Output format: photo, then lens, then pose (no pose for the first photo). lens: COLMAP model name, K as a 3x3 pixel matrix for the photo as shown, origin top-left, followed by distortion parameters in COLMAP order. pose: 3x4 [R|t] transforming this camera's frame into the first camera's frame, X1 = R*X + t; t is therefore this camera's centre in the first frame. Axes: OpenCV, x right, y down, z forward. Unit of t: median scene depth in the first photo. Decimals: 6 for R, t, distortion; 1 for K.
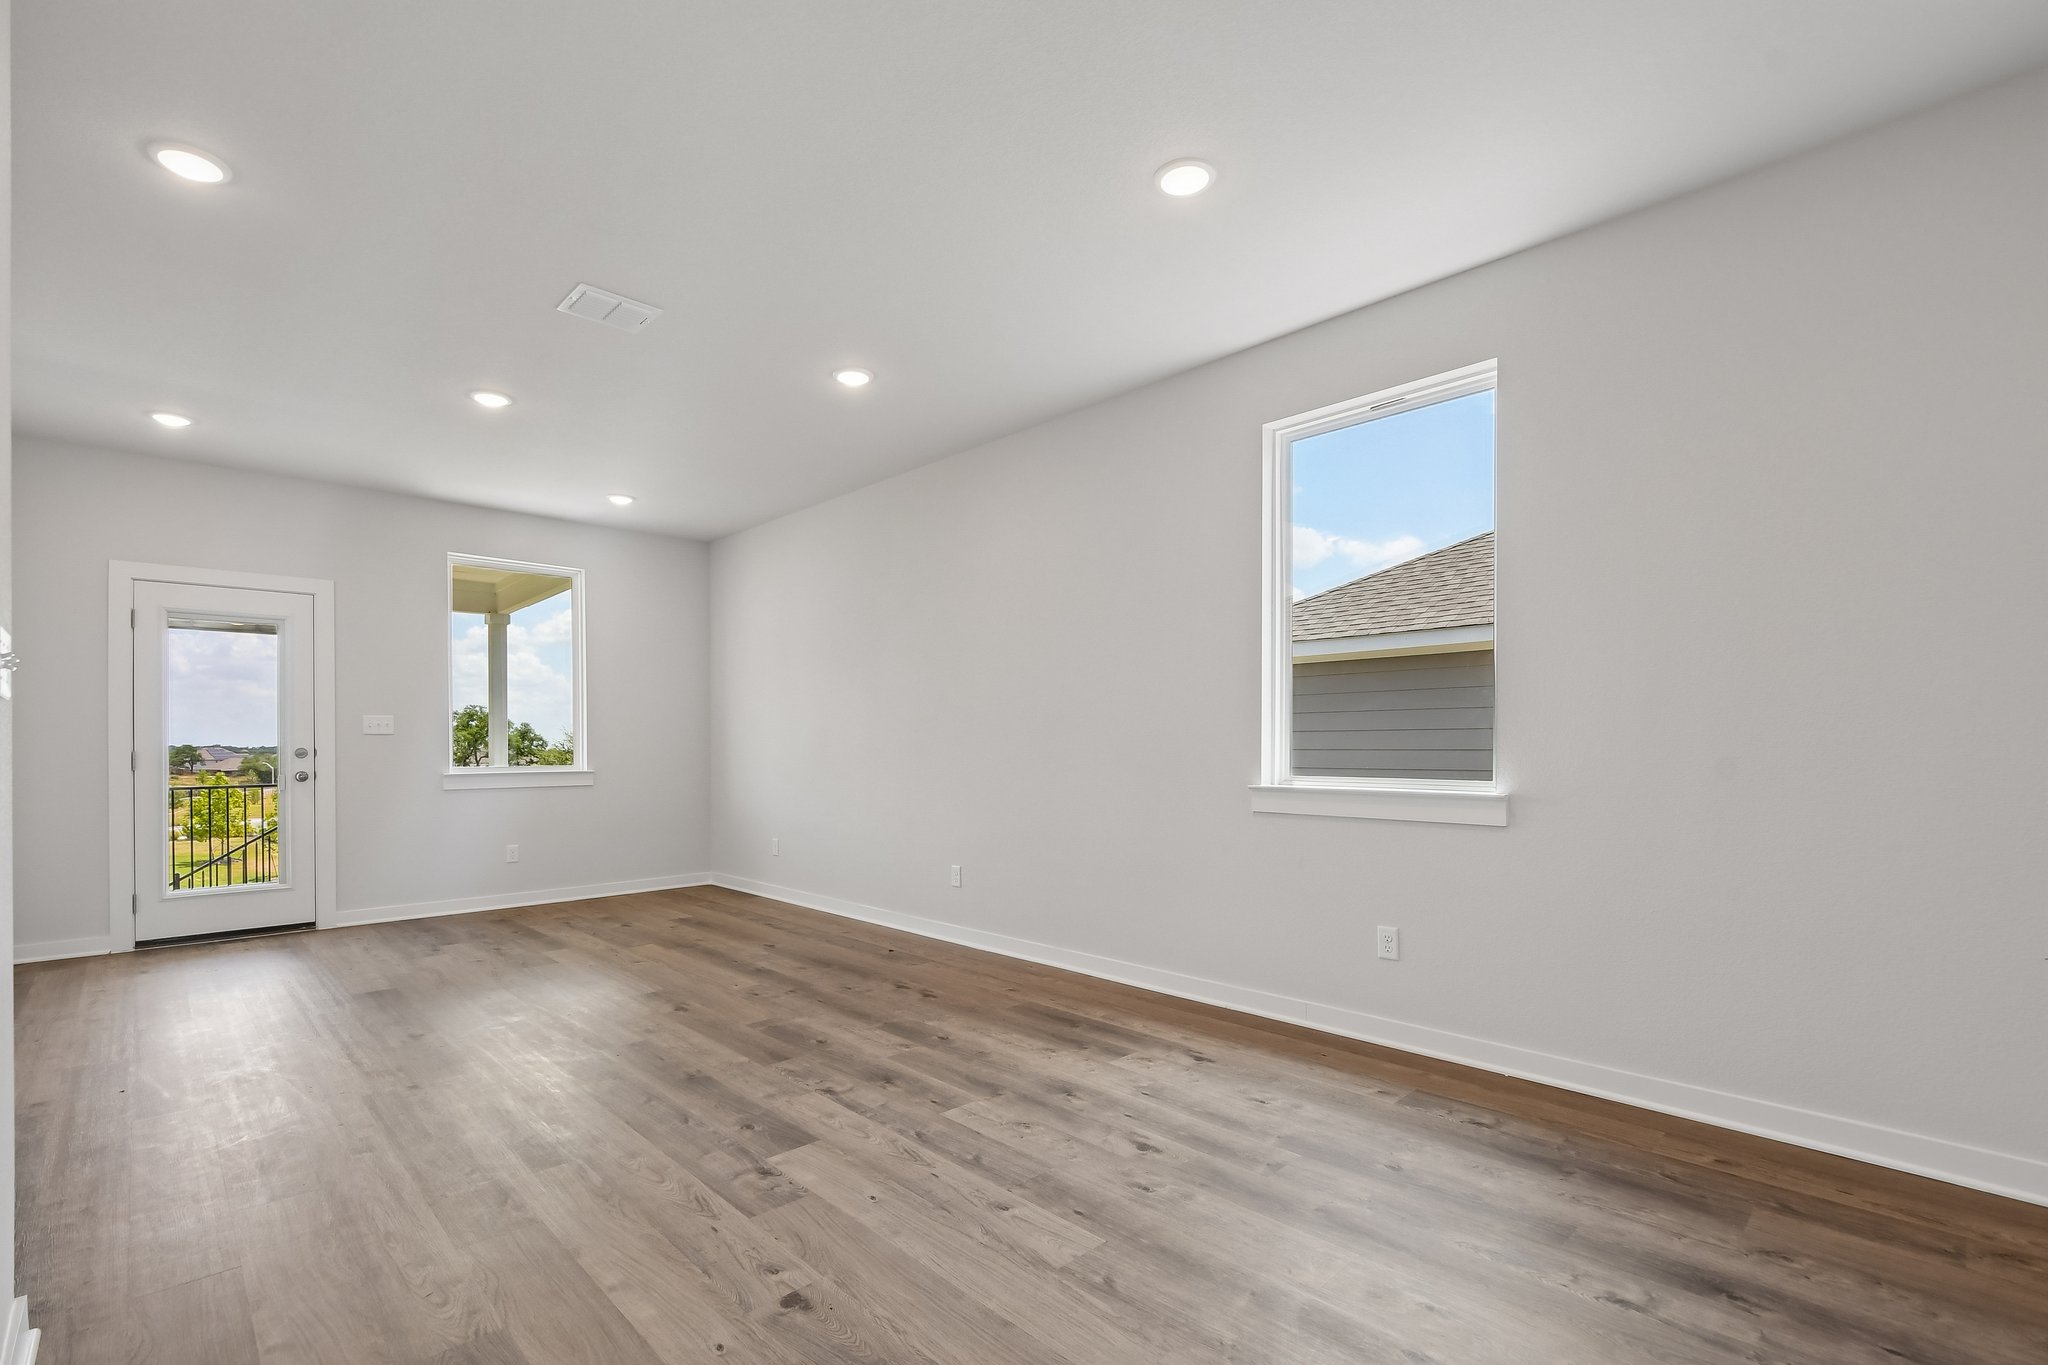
lens RADIAL K [[913.3, 0, 998.3], [0, 913.3, 749.4], [0, 0, 1]] dist [0.001149, -0.000467]
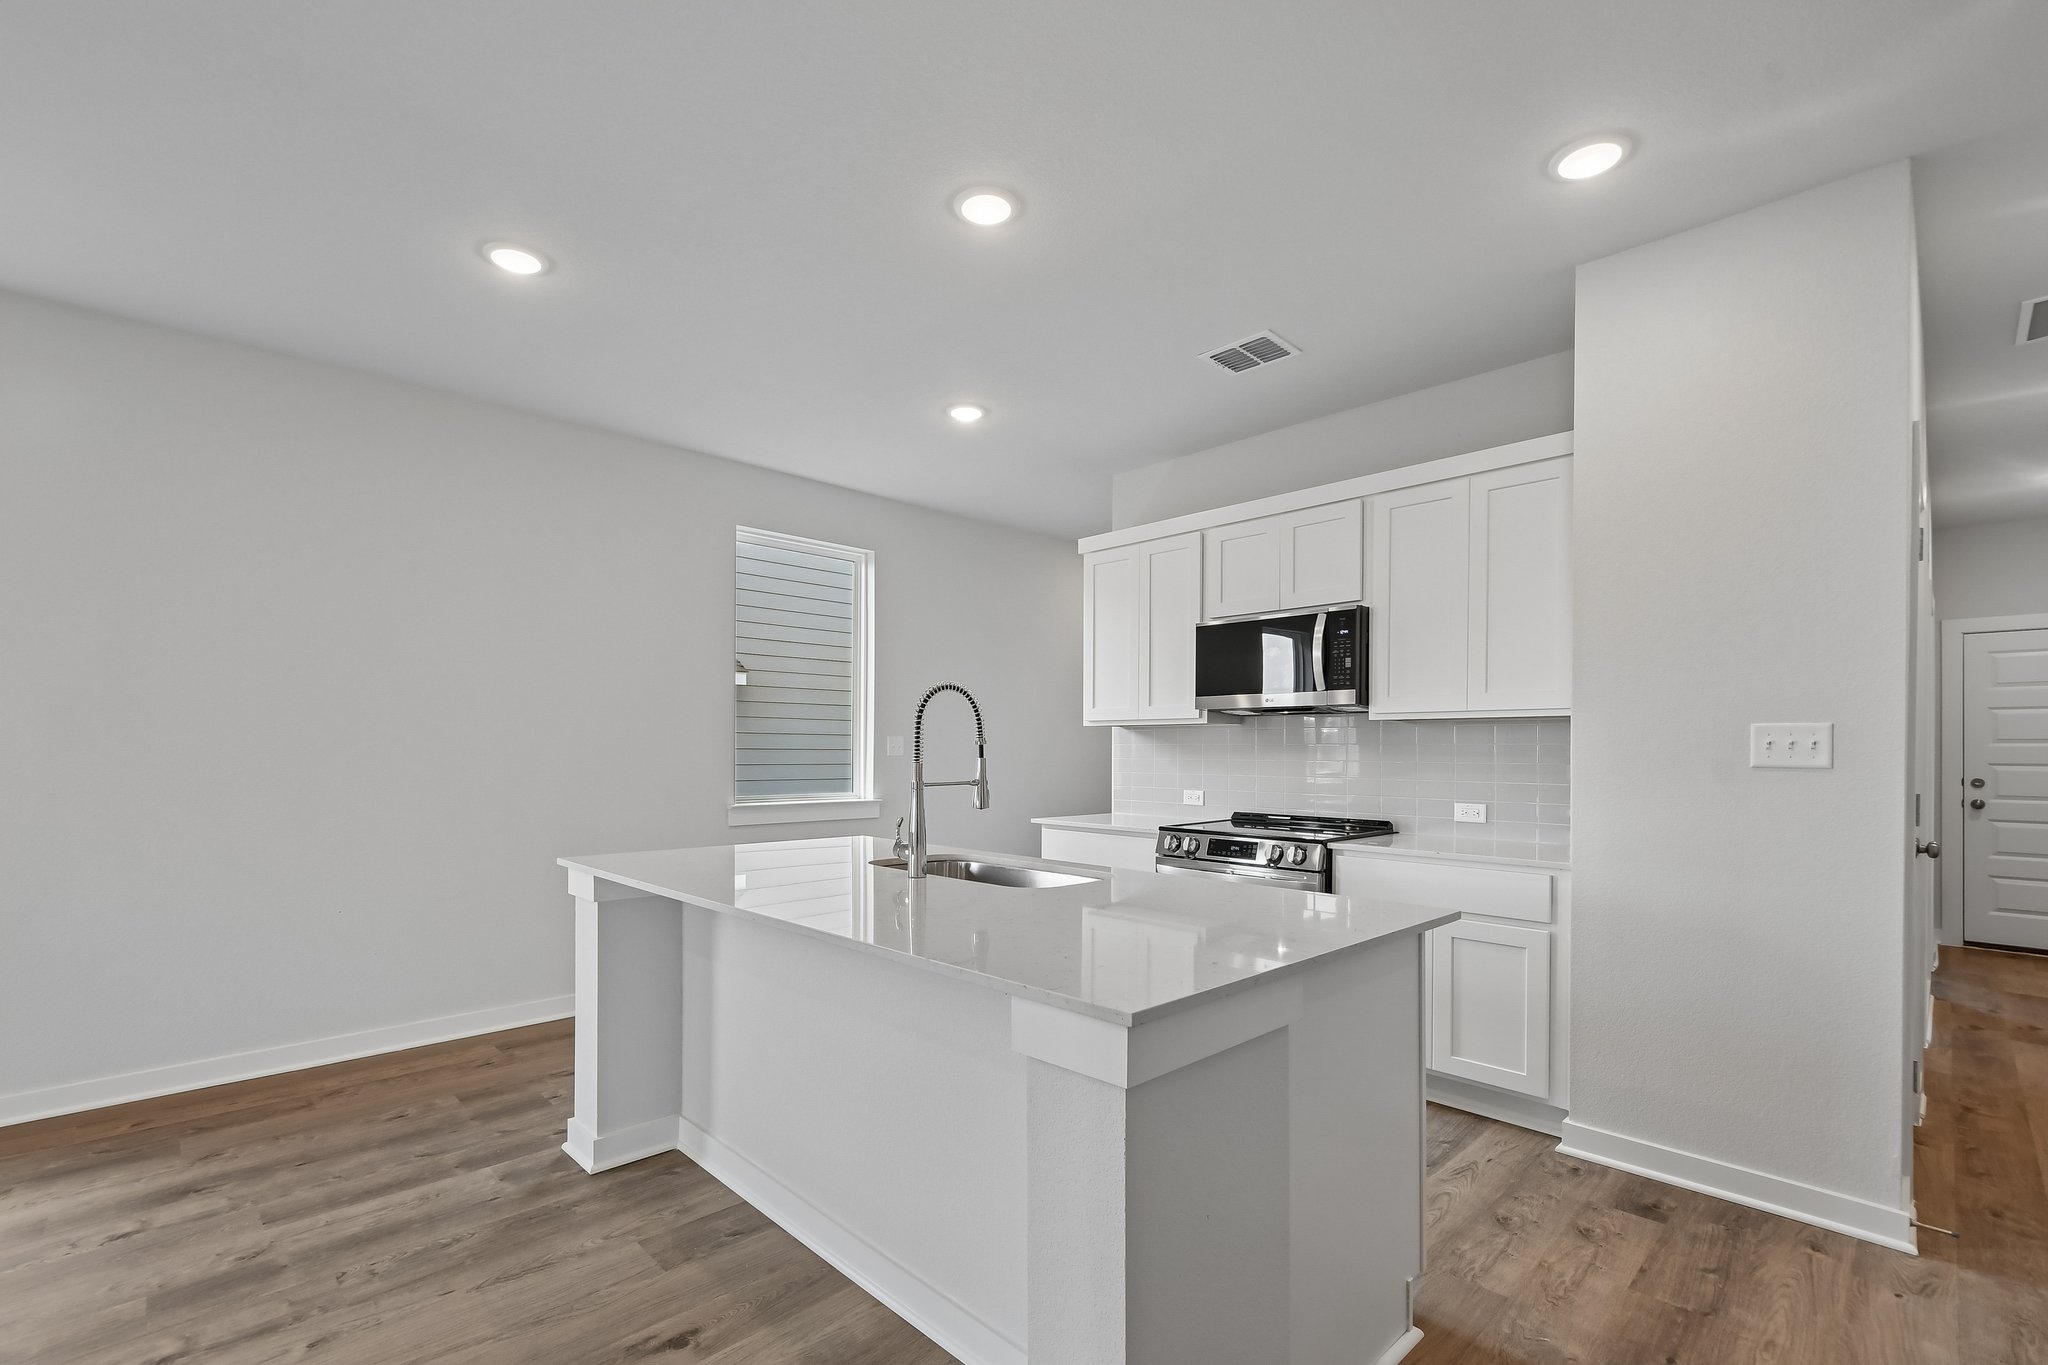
lens RADIAL K [[899.9, 0, 1002.6], [0, 899.9, 752.9], [0, 0, 1]] dist [0.004123, -0.001947]
pose [[-0.005773, -0.004005, 0.999975, -0.377004], [0.001553, 0.999991, 0.004015, -0.048444], [-0.999982, 0.001576, -0.005766, -0.145725]]
